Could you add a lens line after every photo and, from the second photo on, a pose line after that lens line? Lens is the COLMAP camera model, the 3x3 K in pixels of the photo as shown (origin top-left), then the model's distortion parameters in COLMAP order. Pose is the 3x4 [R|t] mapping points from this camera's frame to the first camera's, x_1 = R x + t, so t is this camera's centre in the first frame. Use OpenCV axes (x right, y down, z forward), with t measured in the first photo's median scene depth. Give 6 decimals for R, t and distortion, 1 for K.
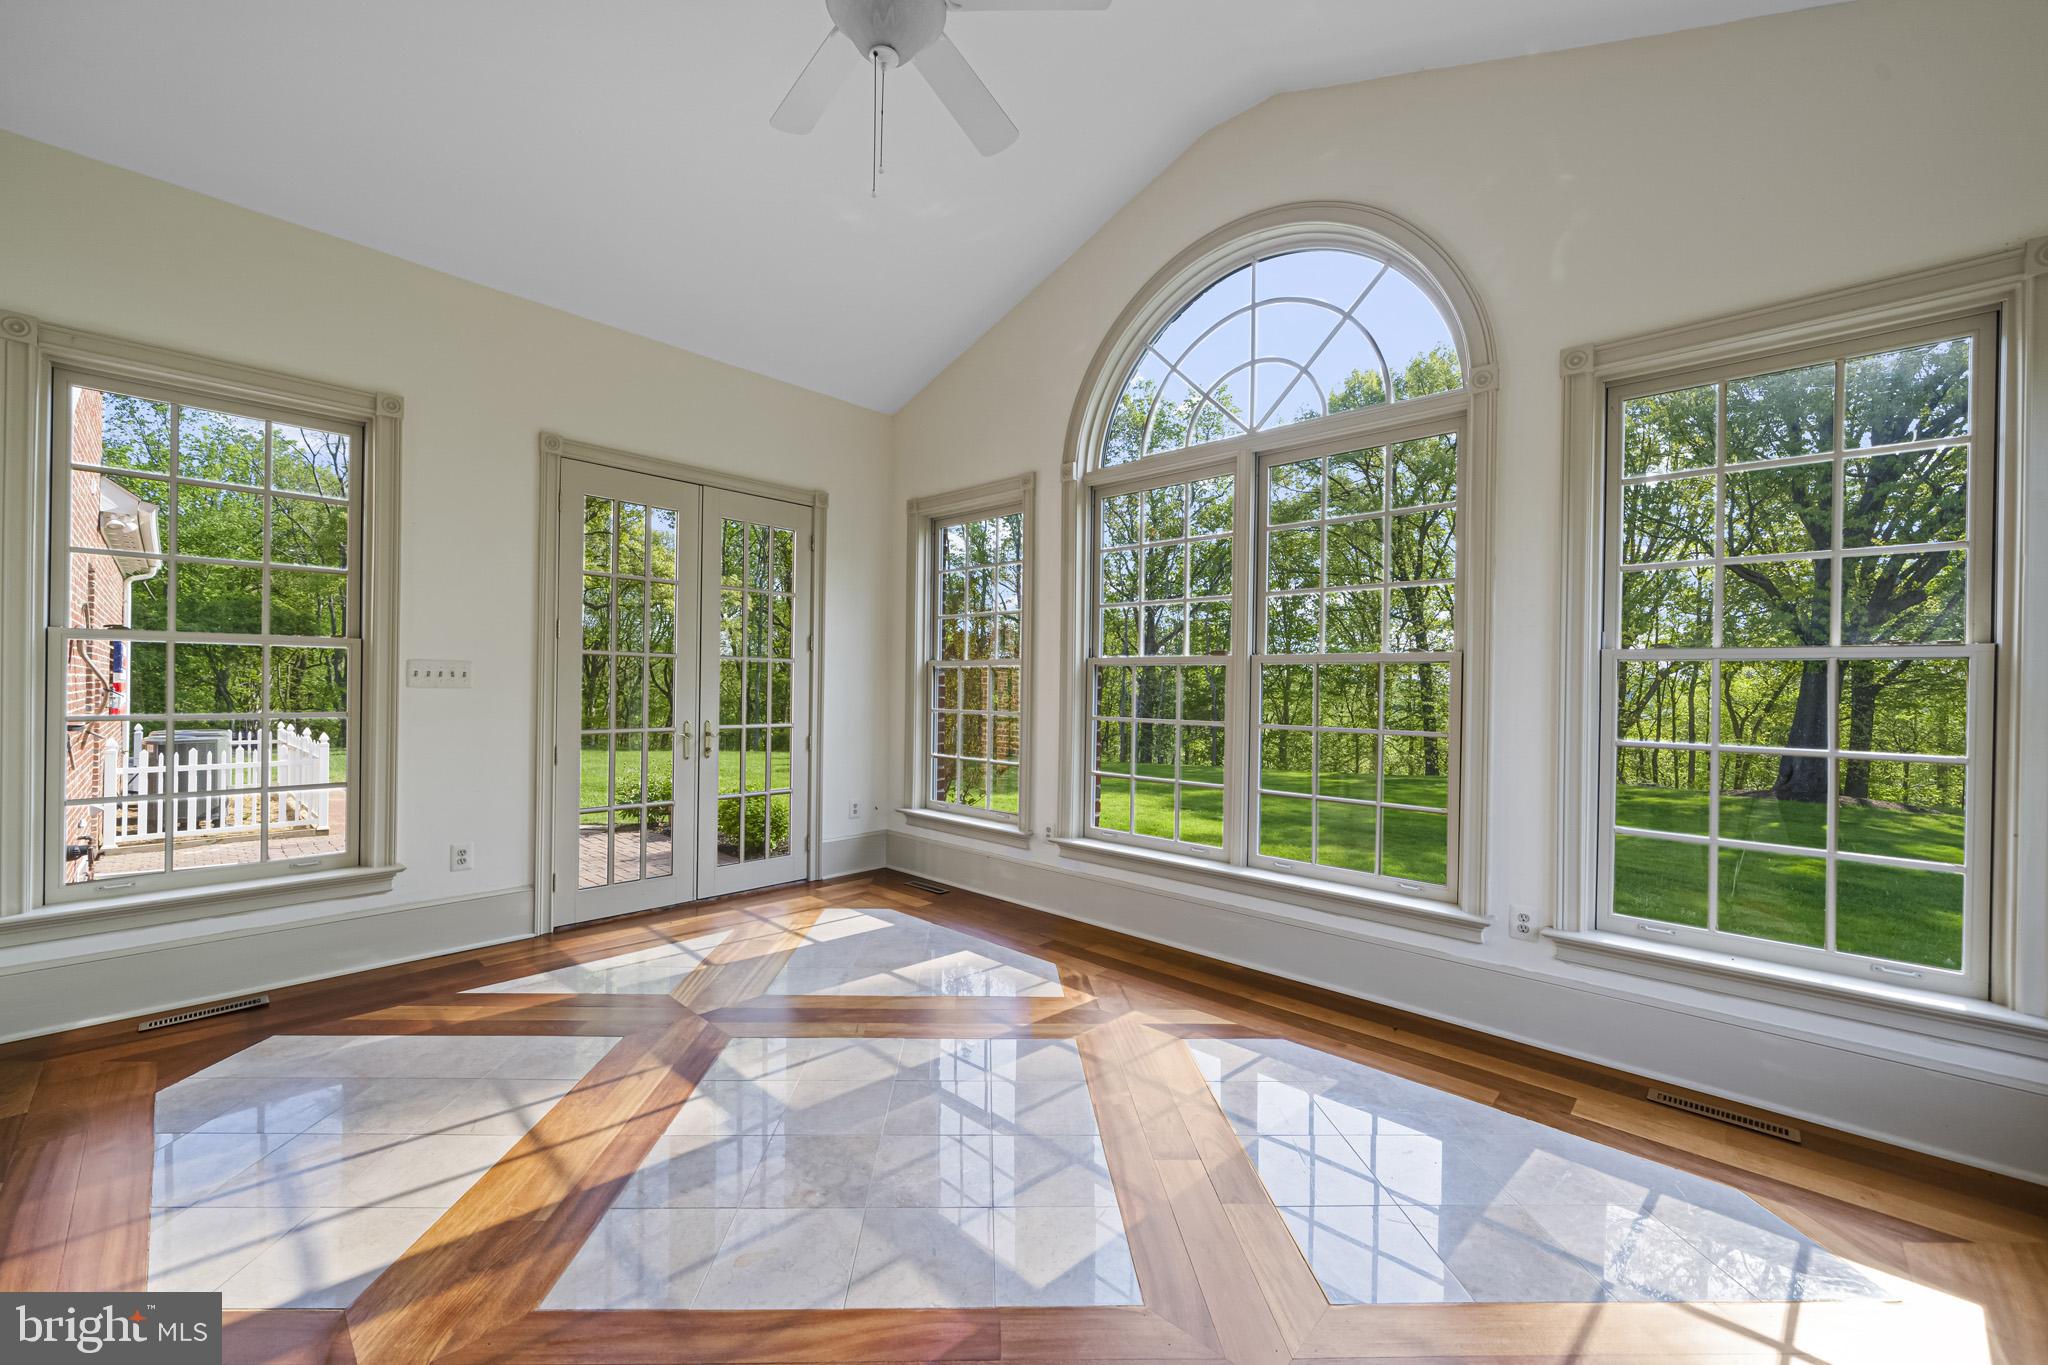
lens RADIAL K [[808.9, 0, 1007.9], [0, 808.9, 686.5], [0, 0, 1]] dist [-0.003699, -0.000183]
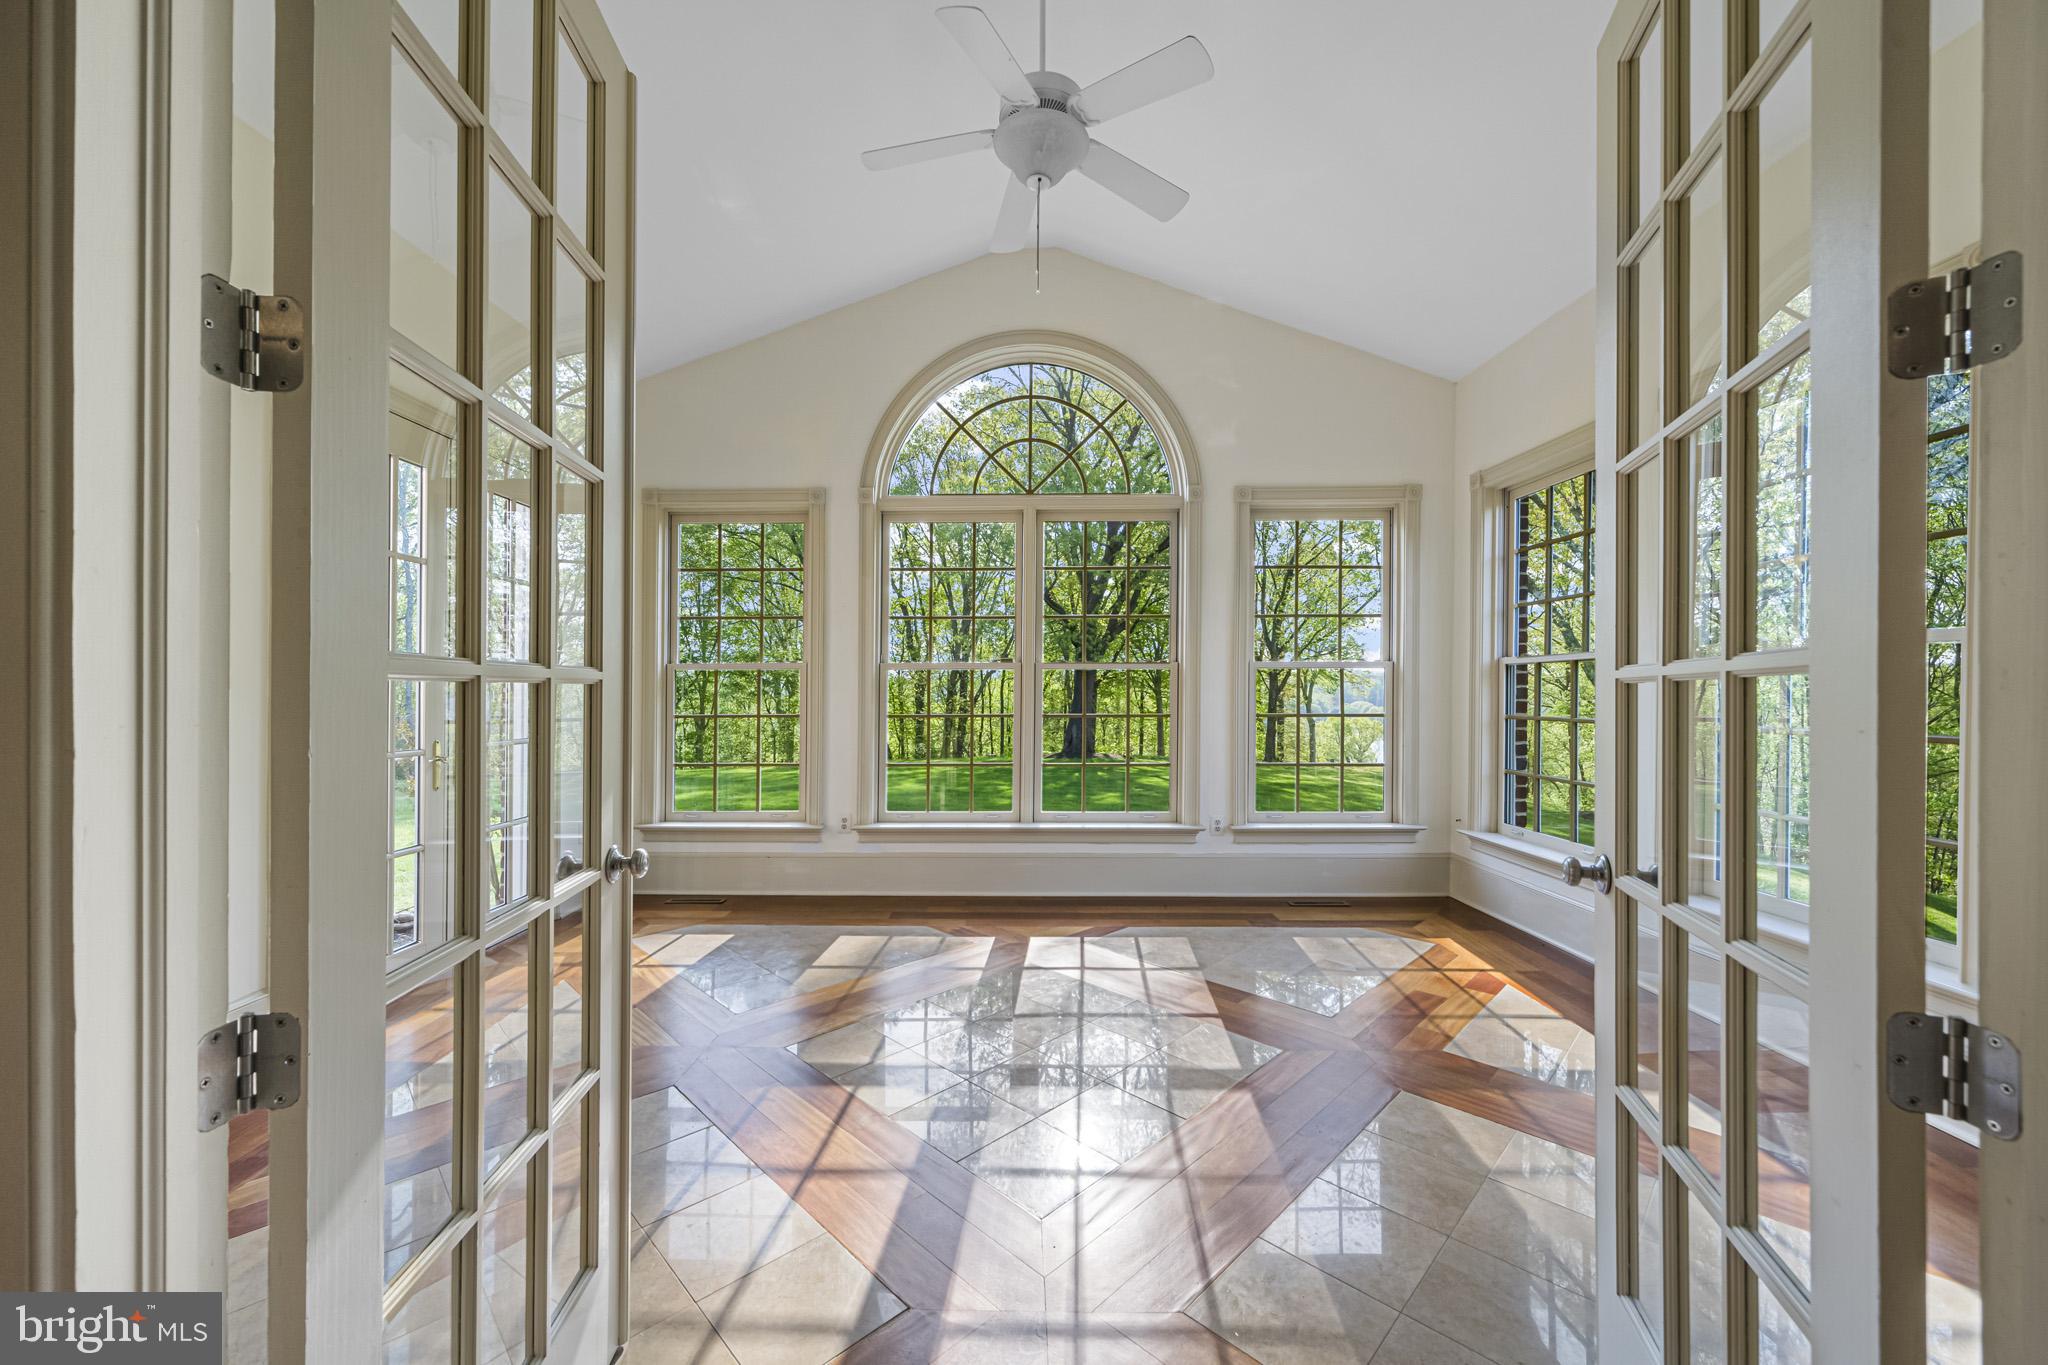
lens RADIAL K [[808.9, 0, 1003.4], [0, 808.9, 685.5], [0, 0, 1]] dist [-0.003699, -0.000183]
pose [[0.720603, -0.012890, 0.693228, -0.664198], [0.014173, 0.999892, 0.003860, -0.006072], [-0.693203, 0.007043, 0.720708, 0.081594]]
